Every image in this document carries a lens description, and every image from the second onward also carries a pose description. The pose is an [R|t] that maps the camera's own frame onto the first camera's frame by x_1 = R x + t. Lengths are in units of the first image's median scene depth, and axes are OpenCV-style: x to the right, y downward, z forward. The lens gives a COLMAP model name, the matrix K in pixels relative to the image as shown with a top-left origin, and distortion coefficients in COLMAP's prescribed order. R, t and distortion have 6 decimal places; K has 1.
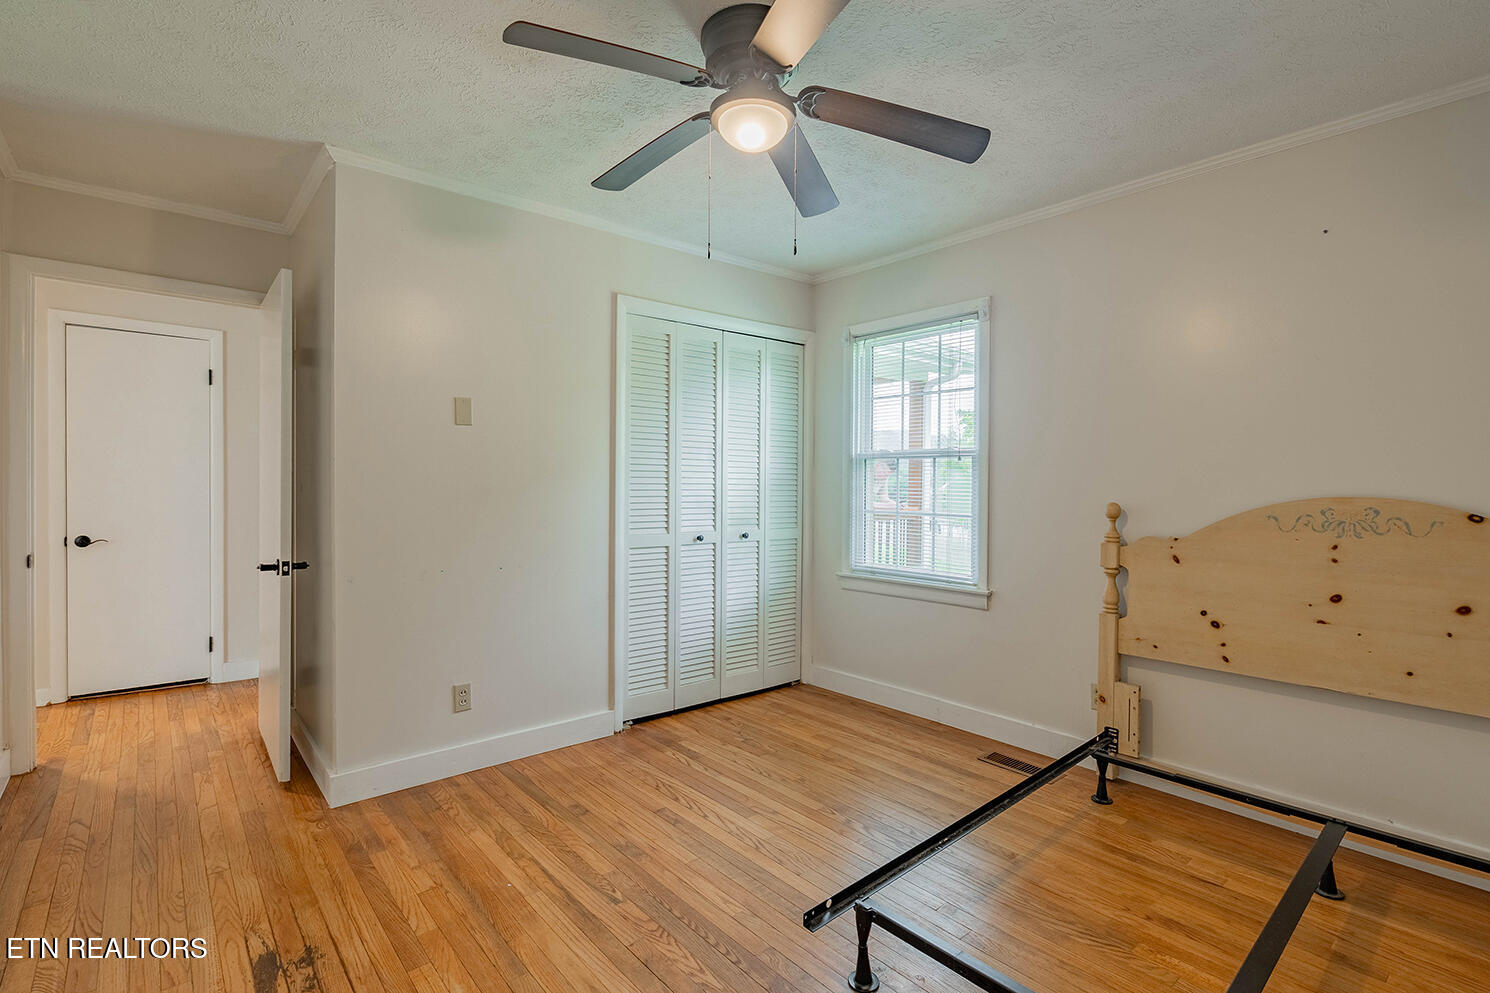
lens RADIAL K [[689.9, 0, 751.4], [0, 689.9, 487.7], [0, 0, 1]] dist [-0.004118, -0.000730]
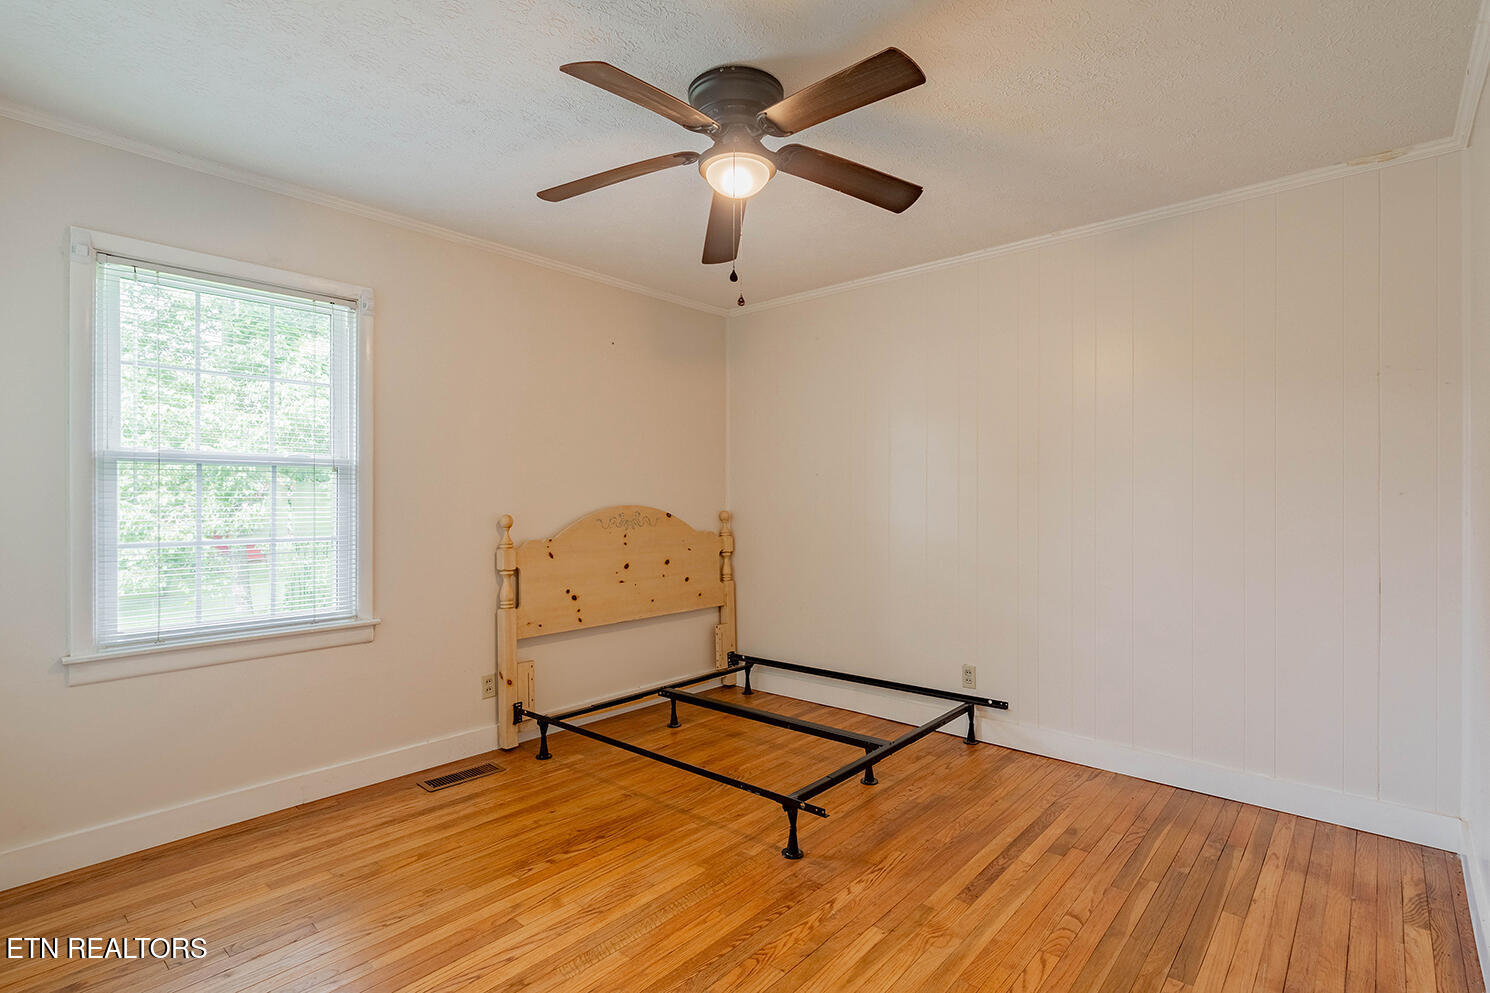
lens RADIAL K [[728.4, 0, 746.6], [0, 728.4, 498.9], [0, 0, 1]] dist [-0.002199, -0.000198]
pose [[-0.132190, -0.008711, 0.991186, -0.797519], [0.004554, 0.999945, 0.009395, -0.015661], [-0.991214, 0.005756, -0.132143, 0.789210]]
